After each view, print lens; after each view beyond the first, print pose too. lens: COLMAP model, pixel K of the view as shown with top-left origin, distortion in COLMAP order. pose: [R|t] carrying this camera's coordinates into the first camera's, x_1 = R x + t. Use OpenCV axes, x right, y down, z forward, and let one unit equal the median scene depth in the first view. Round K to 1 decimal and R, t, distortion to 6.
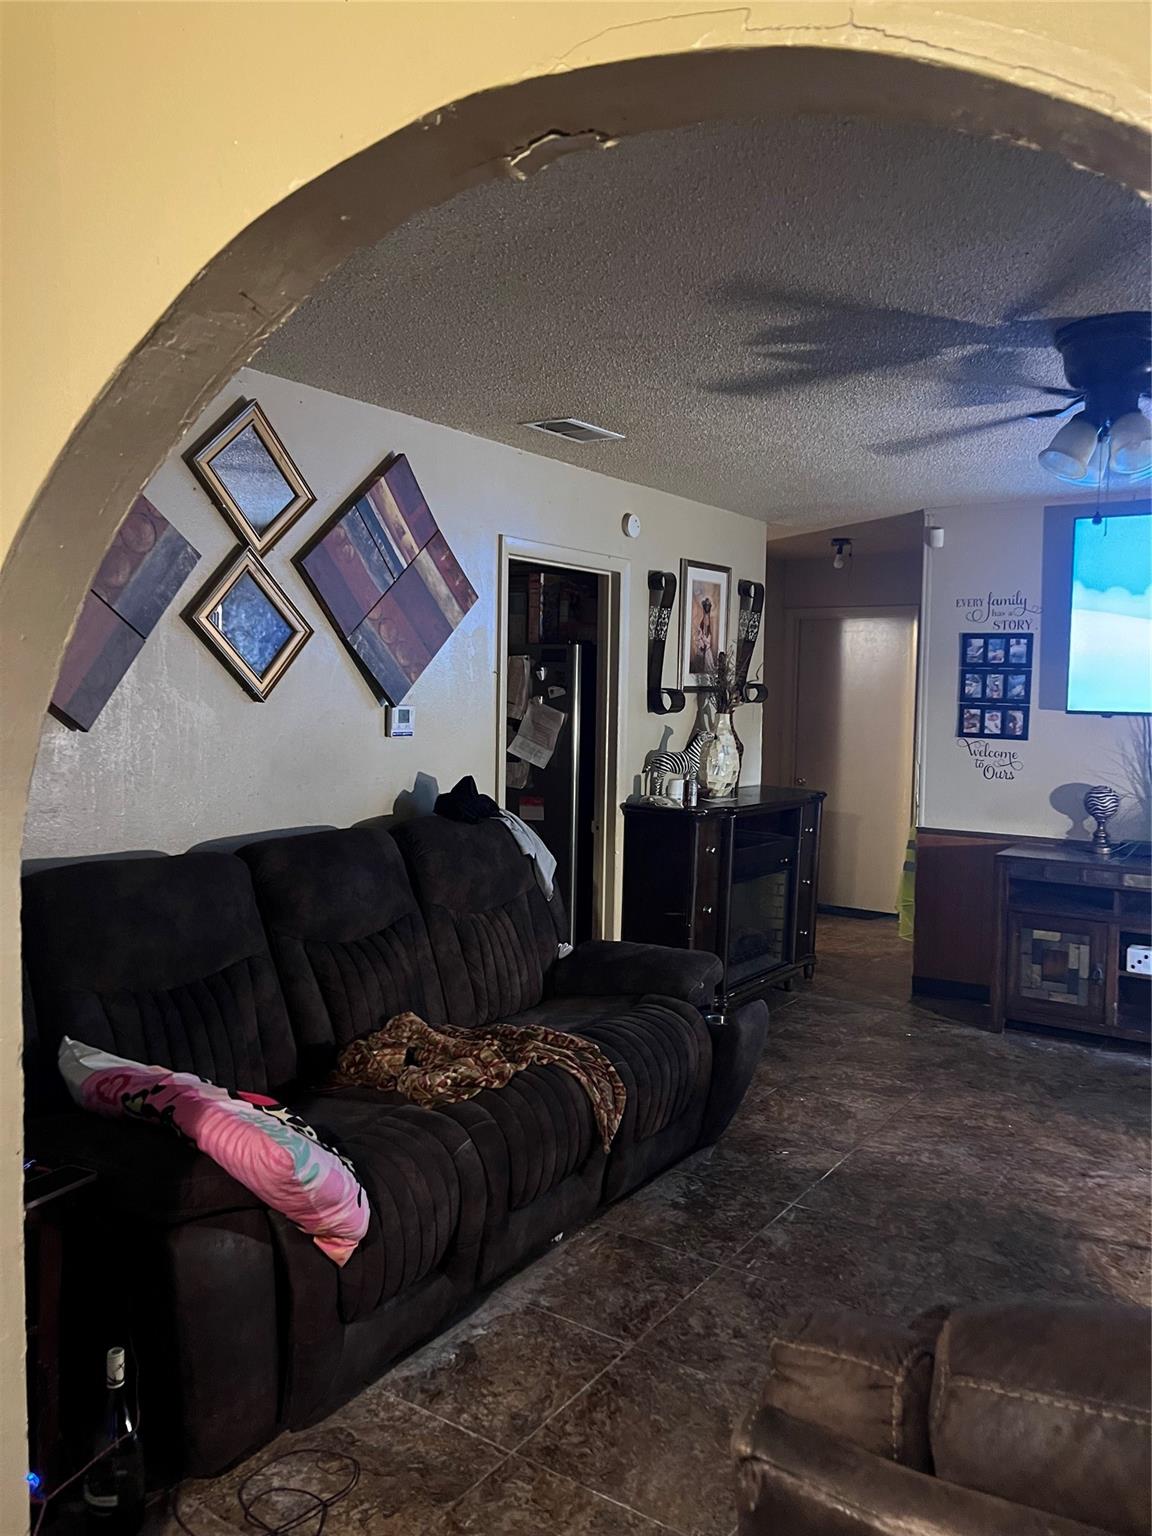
lens RADIAL K [[1177.3, 0, 577.9], [0, 1177.3, 748.6], [0, 0, 1]] dist [0.120911, -0.147253]
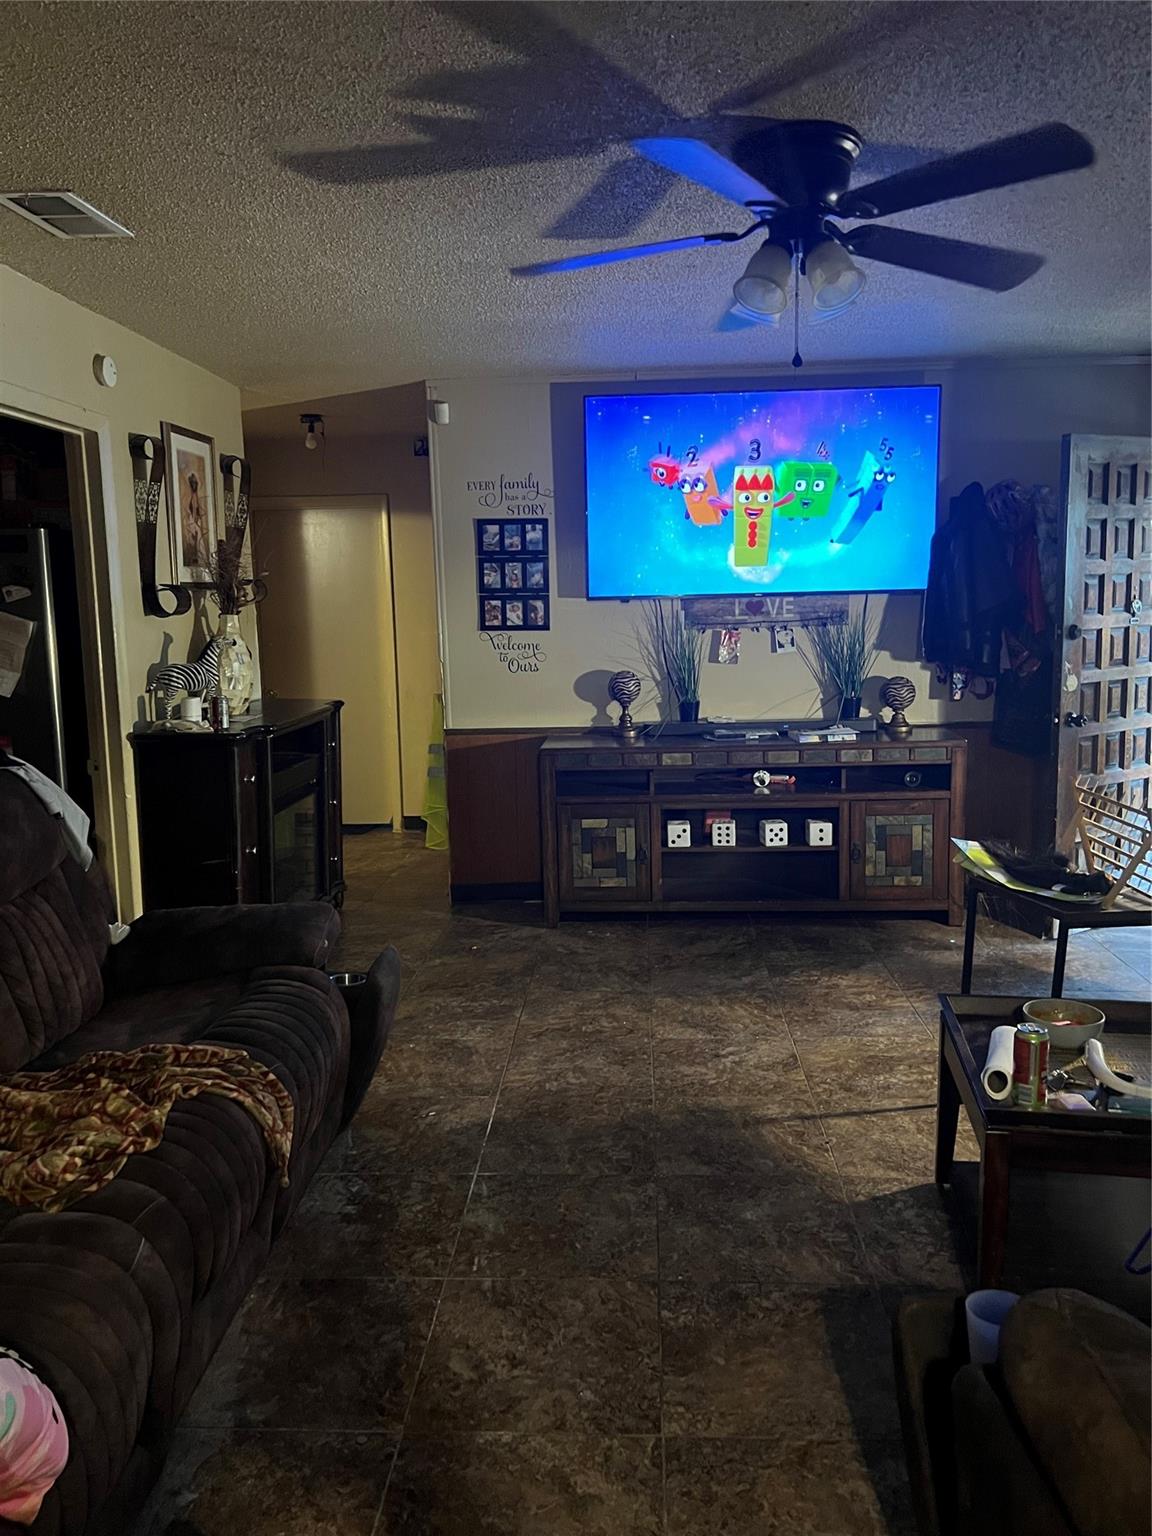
lens RADIAL K [[1177.3, 0, 577.9], [0, 1177.3, 748.6], [0, 0, 1]] dist [0.120911, -0.147253]
pose [[0.859602, -0.101775, 0.500726, -0.124863], [0.064314, 0.993720, 0.091570, 0.003525], [-0.506900, -0.046510, 0.860749, 0.194108]]
